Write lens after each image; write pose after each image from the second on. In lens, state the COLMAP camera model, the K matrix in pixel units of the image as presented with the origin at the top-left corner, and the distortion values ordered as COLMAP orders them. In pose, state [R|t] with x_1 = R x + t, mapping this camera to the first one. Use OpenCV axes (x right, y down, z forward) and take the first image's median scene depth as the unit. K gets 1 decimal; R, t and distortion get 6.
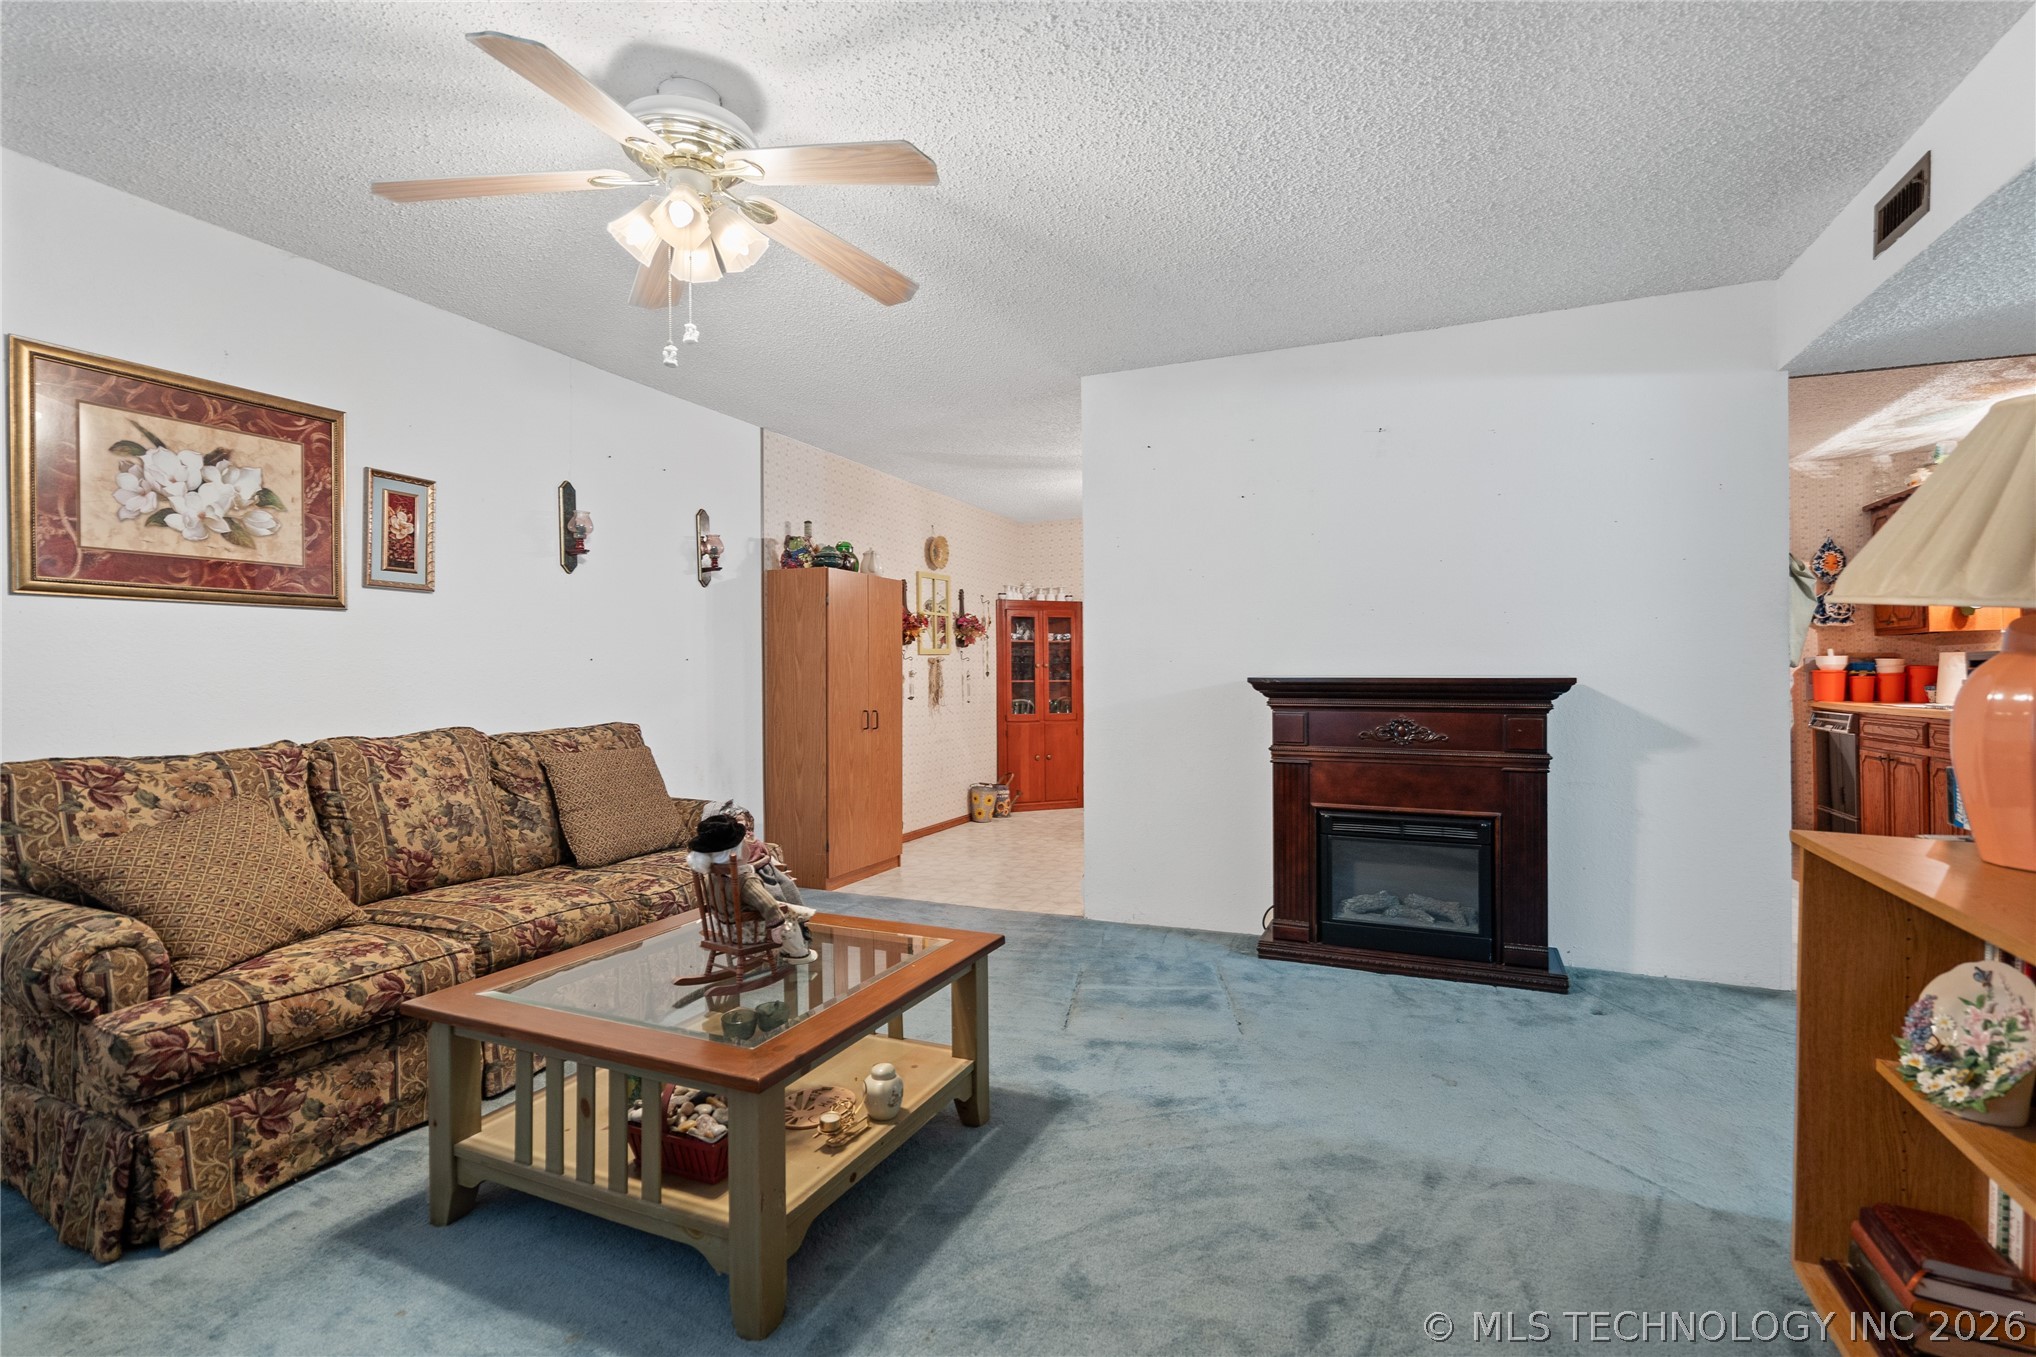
lens RADIAL K [[952.6, 0, 1017.3], [0, 952.6, 671.8], [0, 0, 1]] dist [-0.000090, 0.000663]
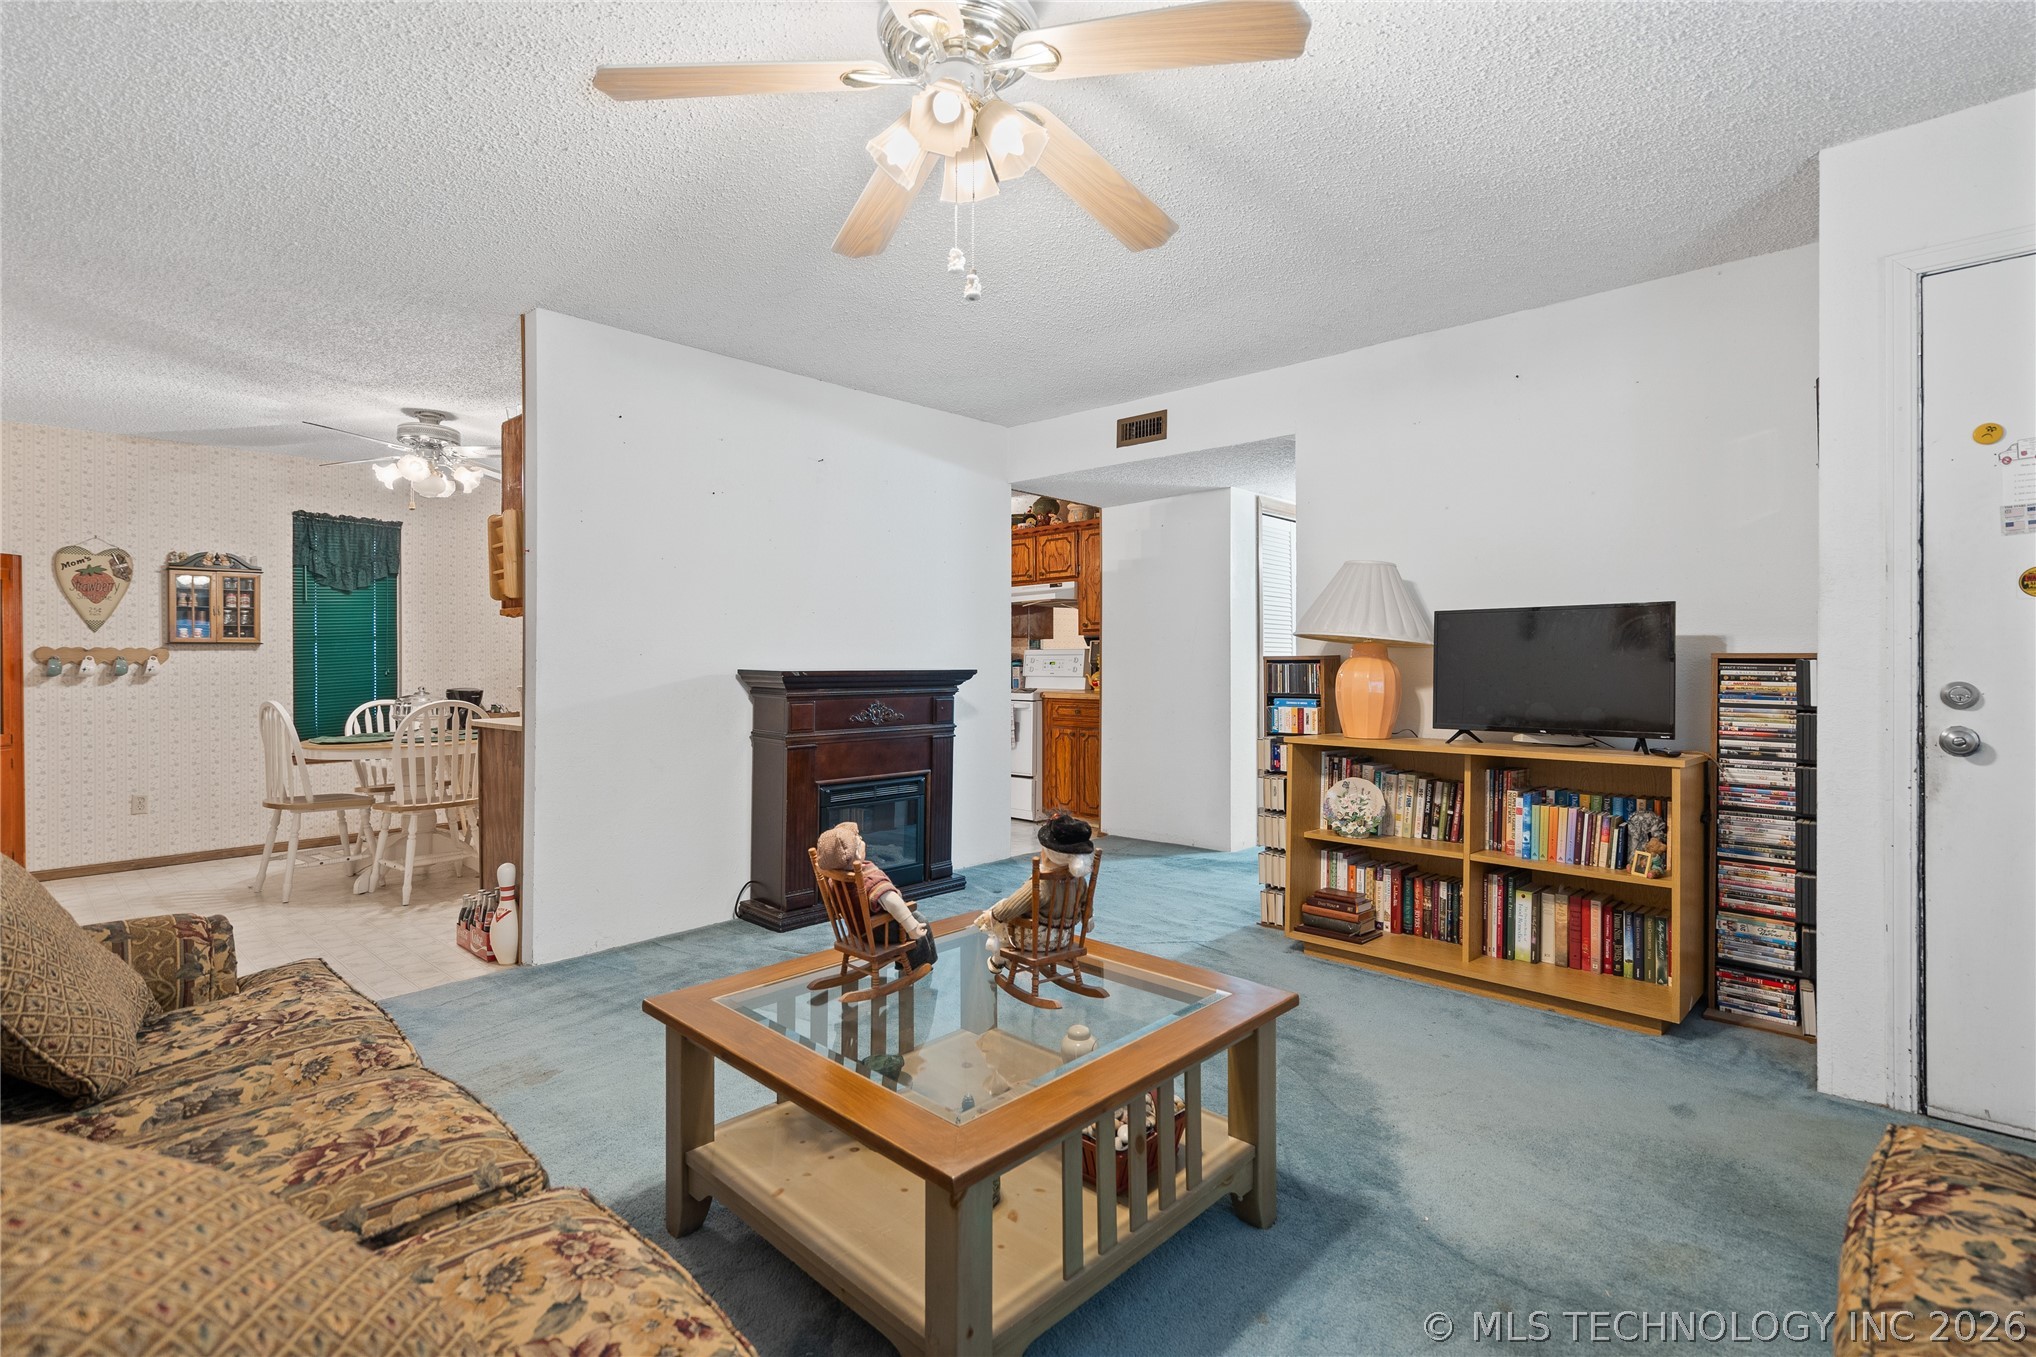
lens RADIAL K [[933.4, 0, 1018.0], [0, 933.4, 678.5], [0, 0, 1]] dist [0.002308, 0.000538]
pose [[0.327656, -0.009708, 0.944747, -0.745015], [0.001269, 0.999951, 0.009835, 0.005873], [-0.944796, -0.002023, 0.327652, 0.465546]]
